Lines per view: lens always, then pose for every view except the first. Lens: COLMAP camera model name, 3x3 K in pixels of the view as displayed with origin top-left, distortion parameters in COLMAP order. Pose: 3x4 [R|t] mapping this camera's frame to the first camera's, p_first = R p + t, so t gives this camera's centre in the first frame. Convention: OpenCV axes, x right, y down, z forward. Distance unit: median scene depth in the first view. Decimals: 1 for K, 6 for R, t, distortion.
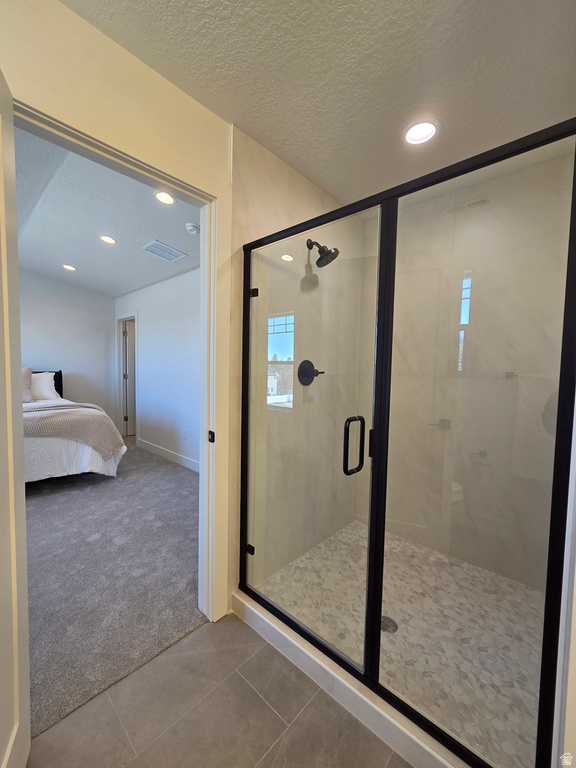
lens RADIAL K [[311.8, 0, 287.0], [0, 311.8, 386.5], [0, 0, 1]] dist [-0.002724, 0.000026]
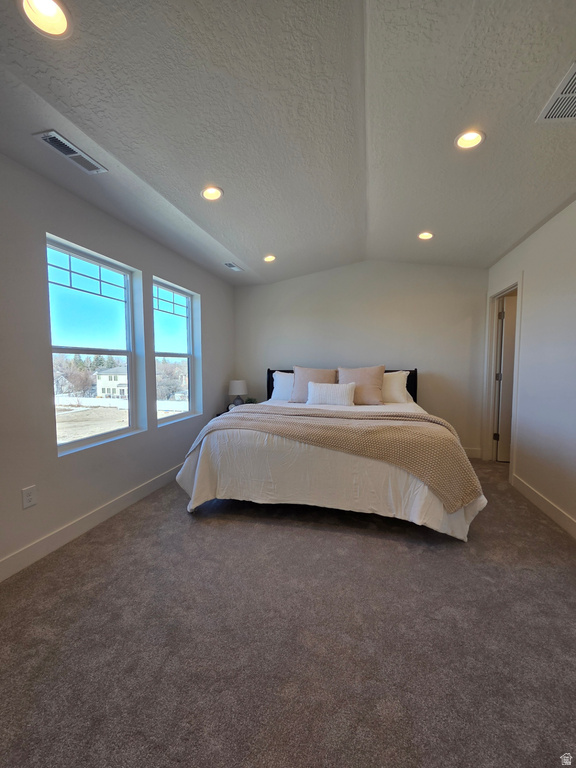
lens RADIAL K [[311.8, 0, 287.0], [0, 311.8, 387.8], [0, 0, 1]] dist [-0.002724, 0.000026]
pose [[0.462356, 0.039735, -0.885804, -0.185955], [-0.039003, 0.998940, 0.024452, -0.011150], [0.885836, 0.023243, 0.463416, 0.404248]]
